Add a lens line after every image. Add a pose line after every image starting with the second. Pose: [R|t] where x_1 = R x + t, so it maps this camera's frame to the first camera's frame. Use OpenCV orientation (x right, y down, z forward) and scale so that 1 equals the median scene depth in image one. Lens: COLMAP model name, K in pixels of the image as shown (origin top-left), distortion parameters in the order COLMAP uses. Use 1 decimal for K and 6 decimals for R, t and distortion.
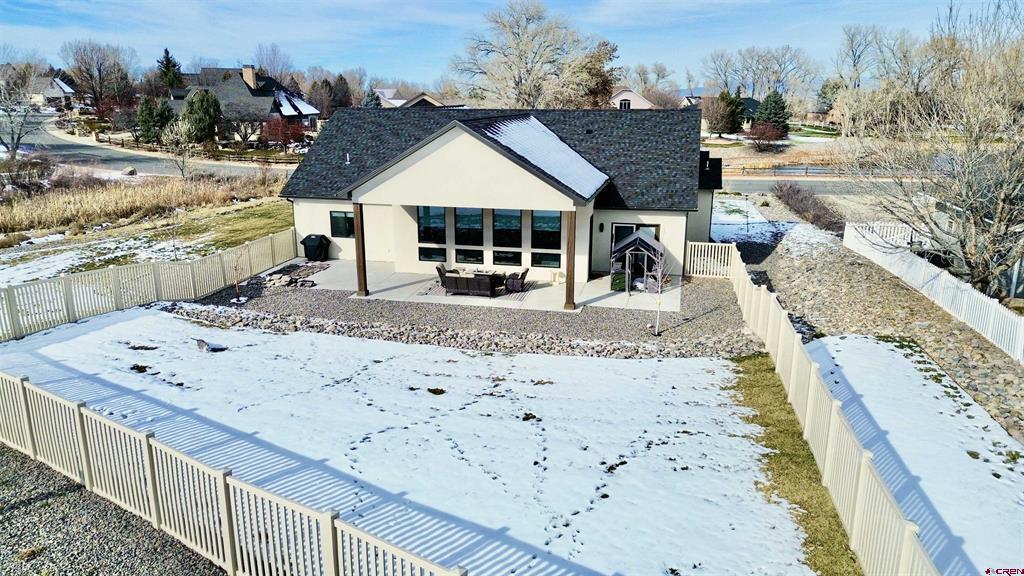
lens RADIAL K [[723.2, 0, 516.0], [0, 723.2, 284.7], [0, 0, 1]] dist [0.070235, -0.061677]
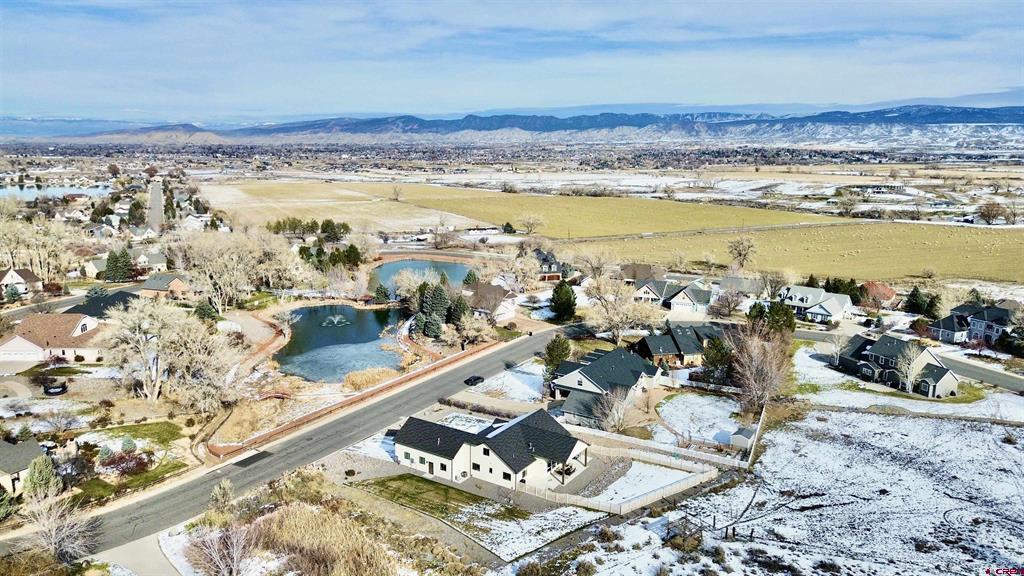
lens RADIAL K [[723.2, 0, 509.3], [0, 723.2, 284.3], [0, 0, 1]] dist [0.070235, -0.061677]
pose [[0.349492, -0.176895, 0.920089, -0.747847], [0.226290, 0.968880, 0.100320, -0.300695], [-0.909202, 0.173146, 0.378645, -0.098623]]
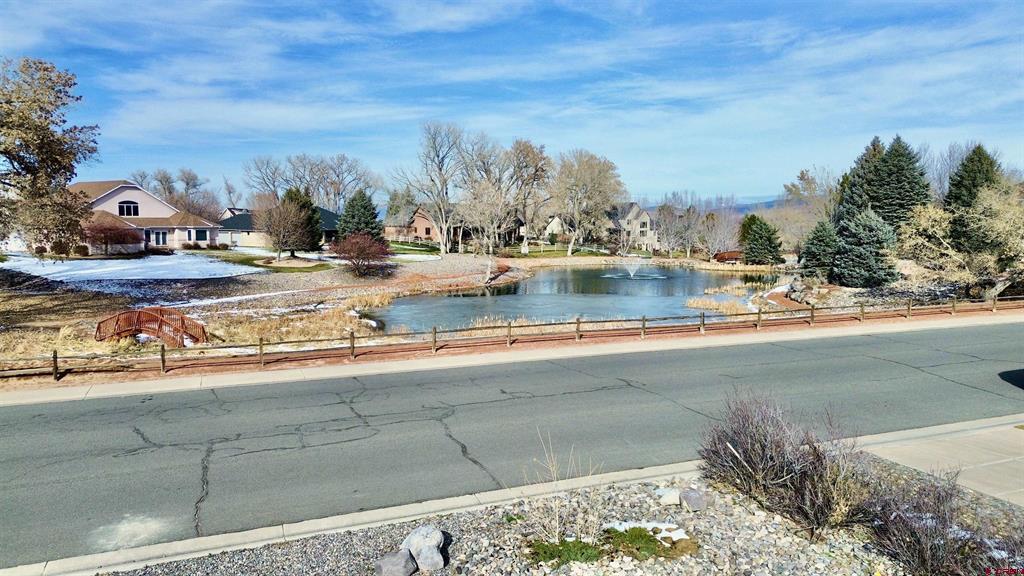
lens RADIAL K [[723.2, 0, 511.1], [0, 723.2, 293.9], [0, 0, 1]] dist [0.070235, -0.061677]
pose [[0.828450, -0.057829, 0.557070, 0.073173], [0.140963, 0.984165, -0.107468, -0.069183], [-0.542033, 0.167558, 0.823483, 0.347893]]
